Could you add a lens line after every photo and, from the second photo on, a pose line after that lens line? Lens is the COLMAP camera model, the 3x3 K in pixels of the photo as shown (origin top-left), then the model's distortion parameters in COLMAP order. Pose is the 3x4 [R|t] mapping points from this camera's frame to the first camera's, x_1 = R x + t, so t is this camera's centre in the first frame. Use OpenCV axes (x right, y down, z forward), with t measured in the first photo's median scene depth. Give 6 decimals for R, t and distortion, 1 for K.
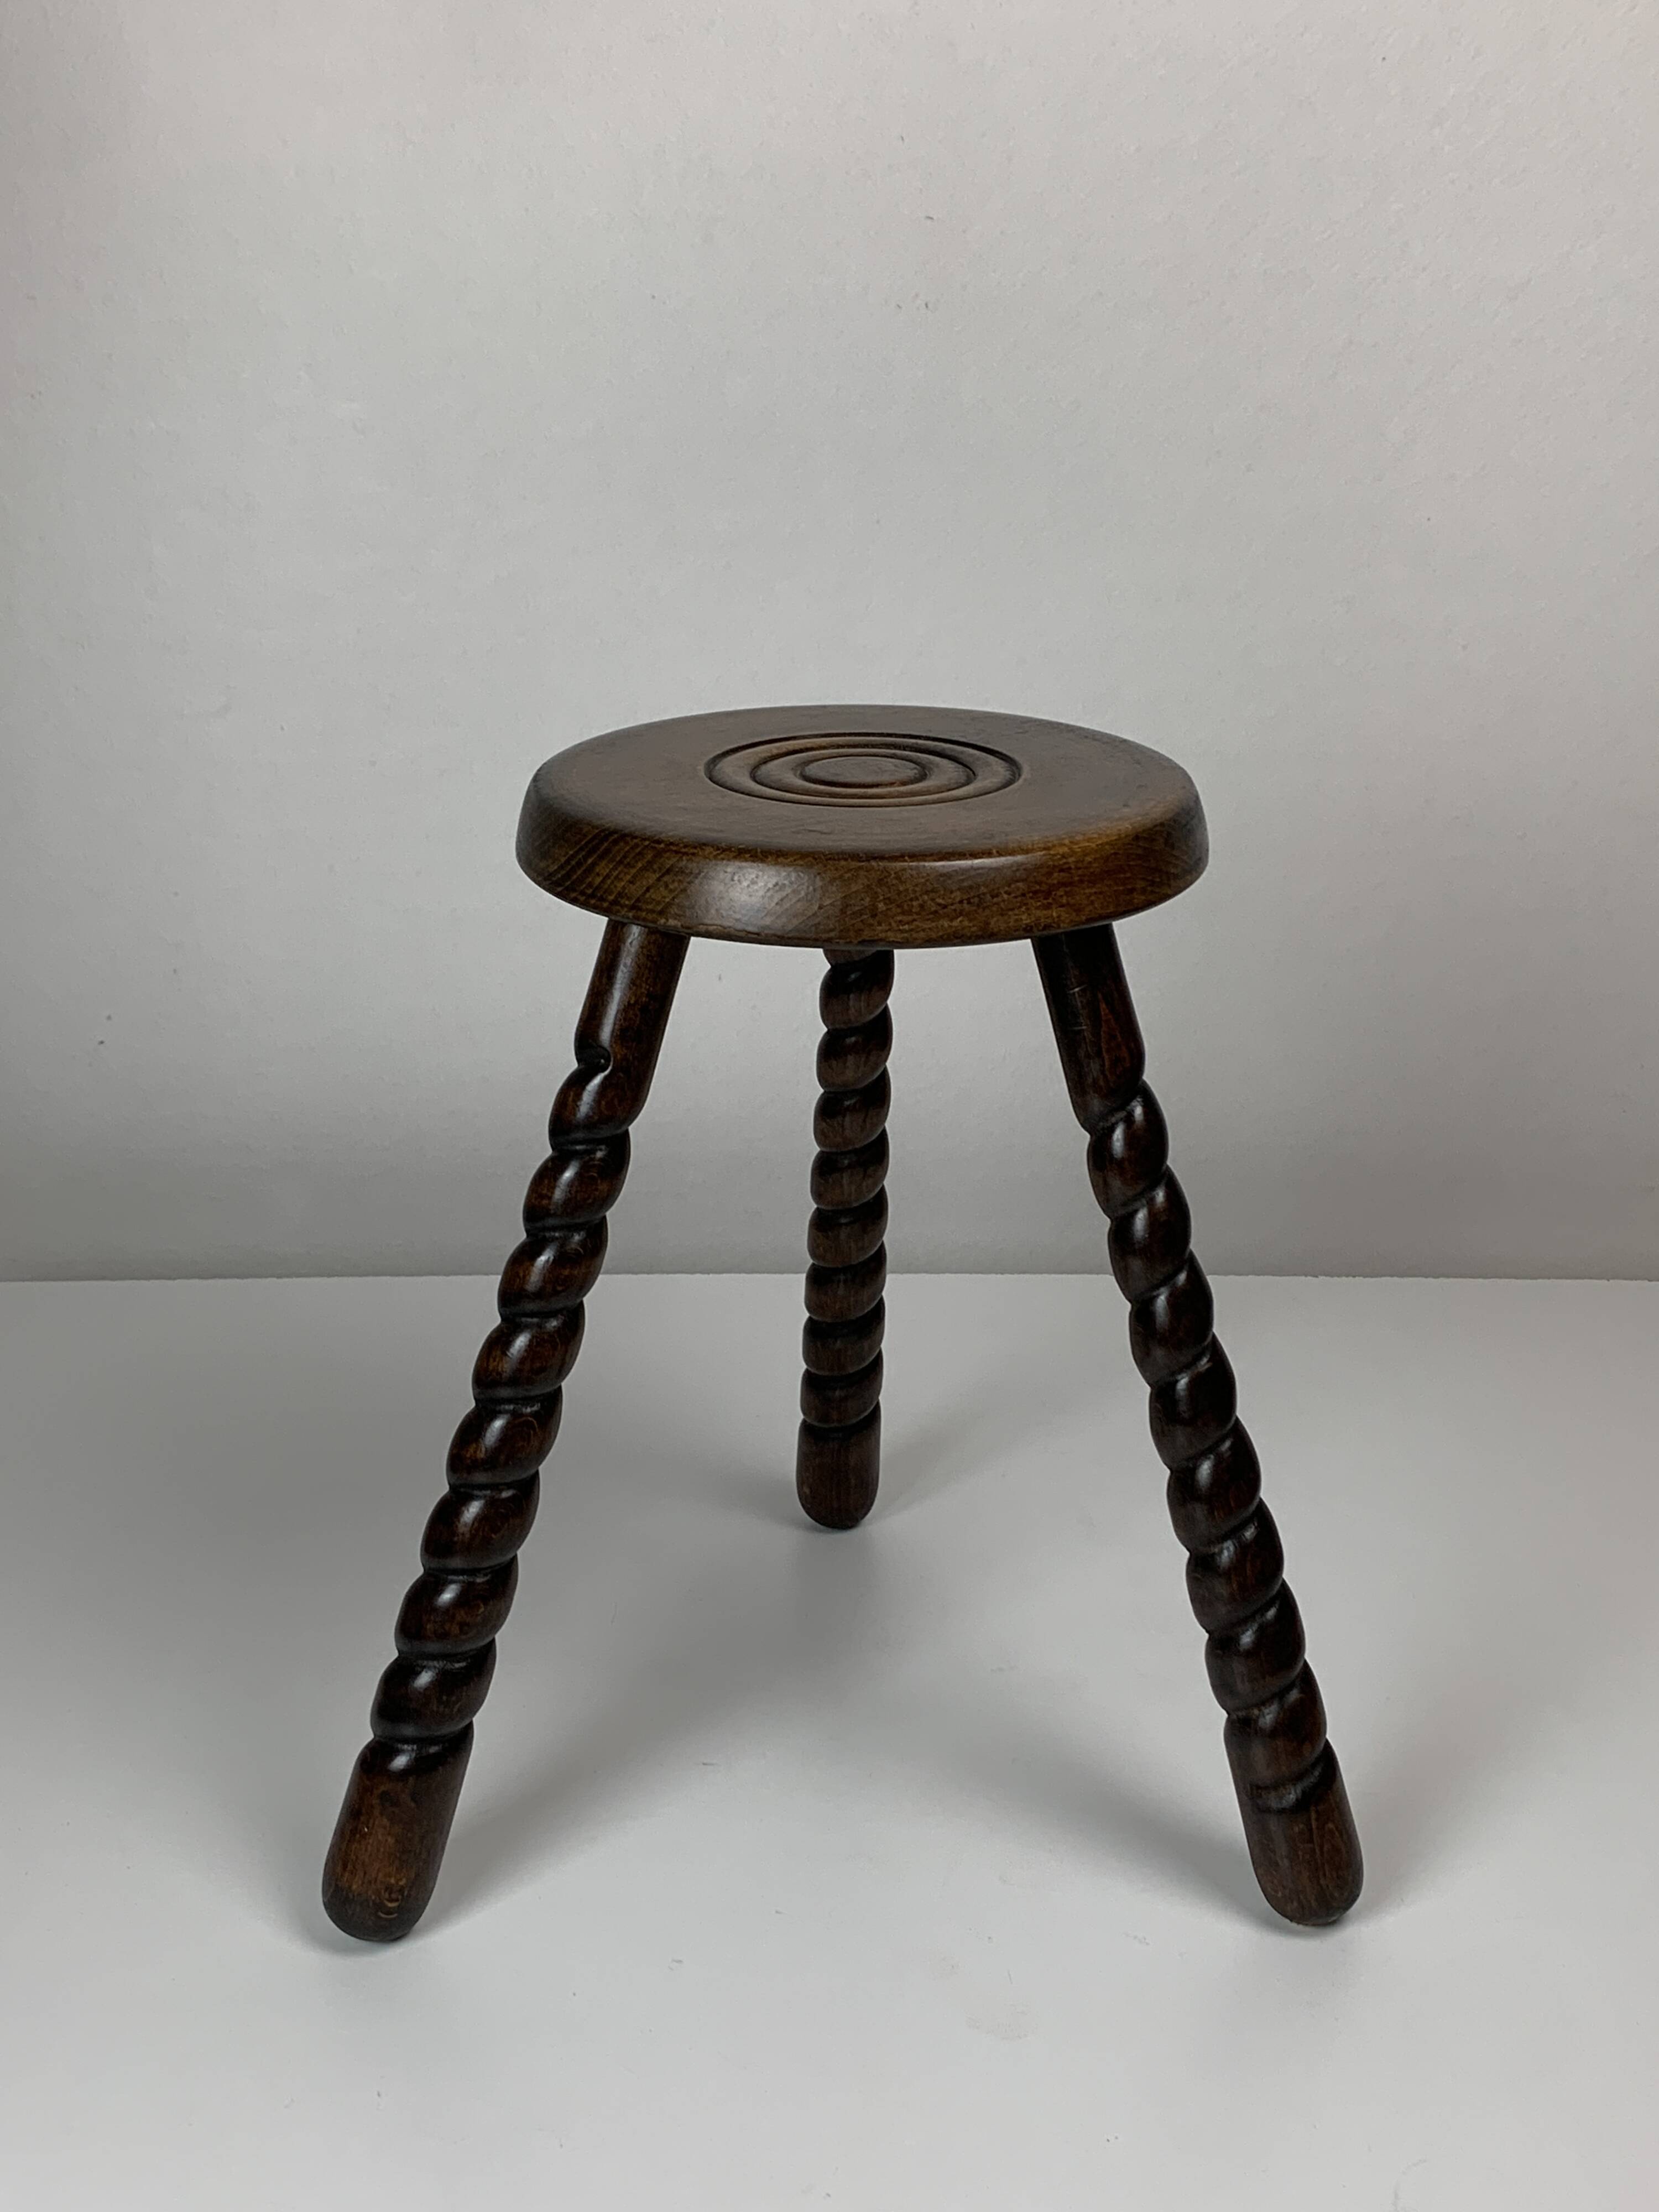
lens RADIAL K [[1860.7, 0, 836.6], [0, 1860.7, 1098.3], [0, 0, 1]] dist [0.025246, -0.017331]
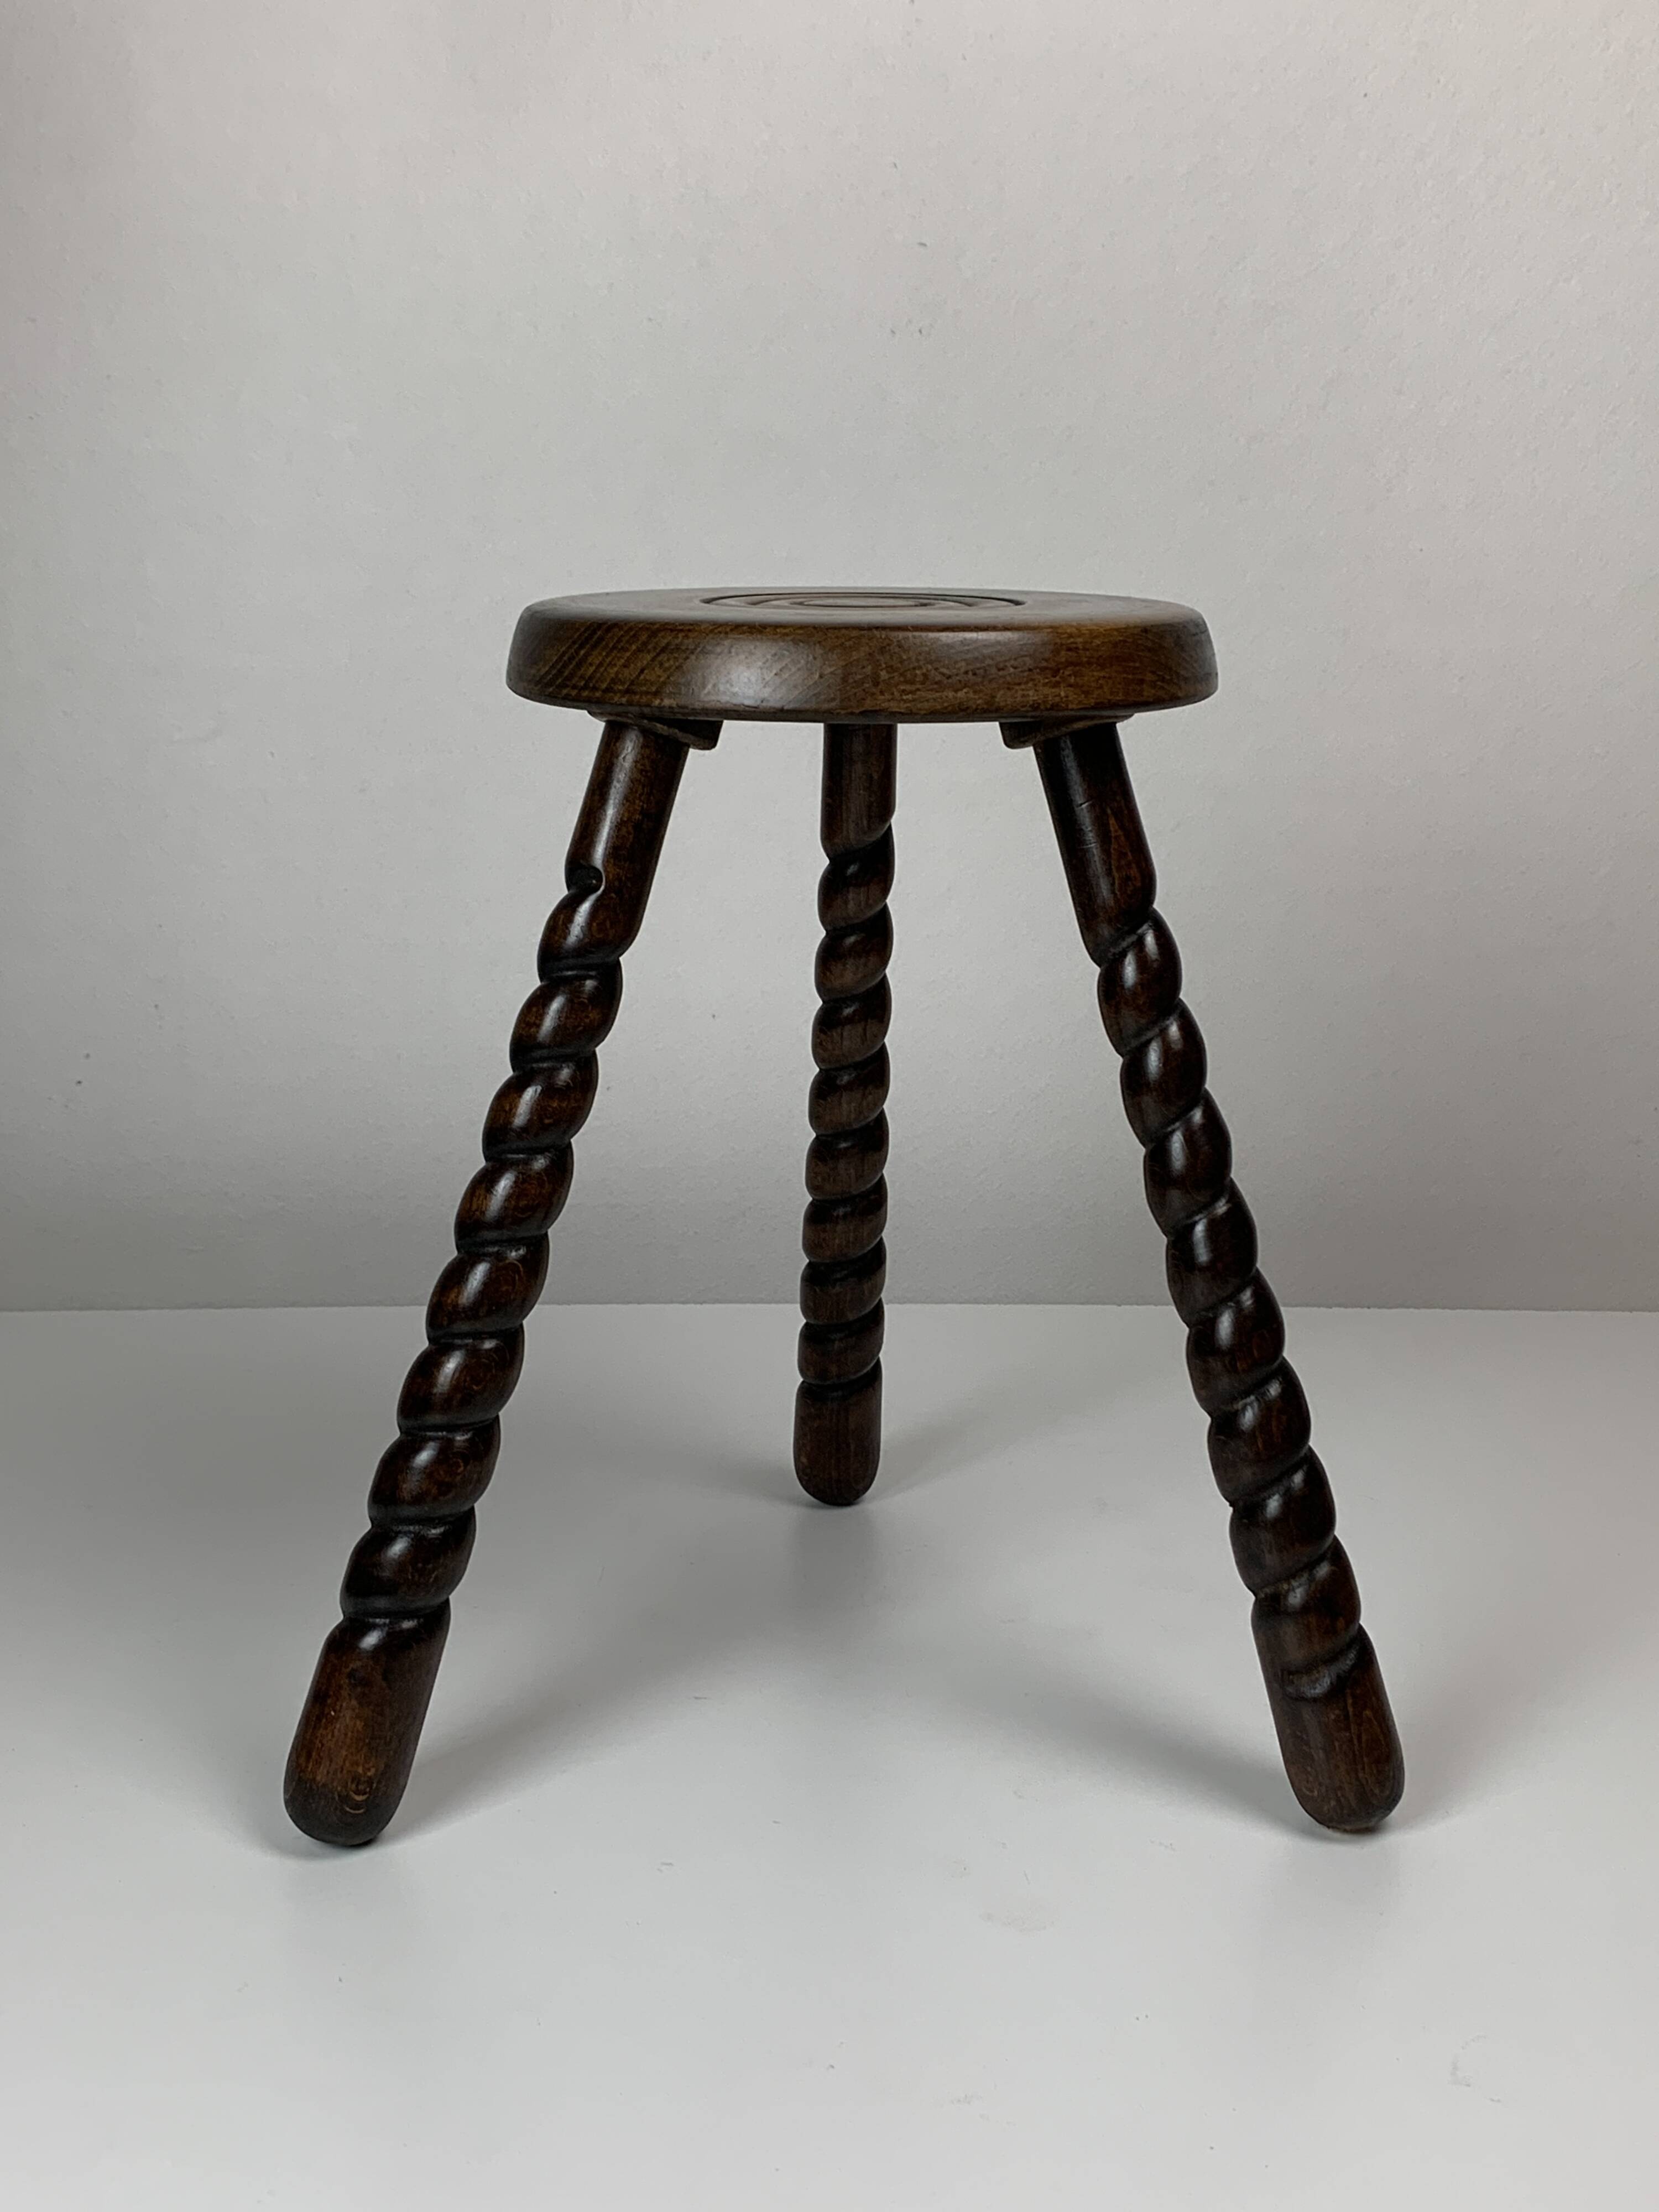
lens RADIAL K [[1893.0, 0, 842.5], [0, 1893.0, 1041.1], [0, 0, 1]] dist [0.026180, -0.003119]
pose [[0.999979, -0.002755, 0.005878, -0.002934], [0.003254, 0.996235, -0.086636, 0.140543], [-0.005617, 0.086653, 0.996223, 0.026841]]
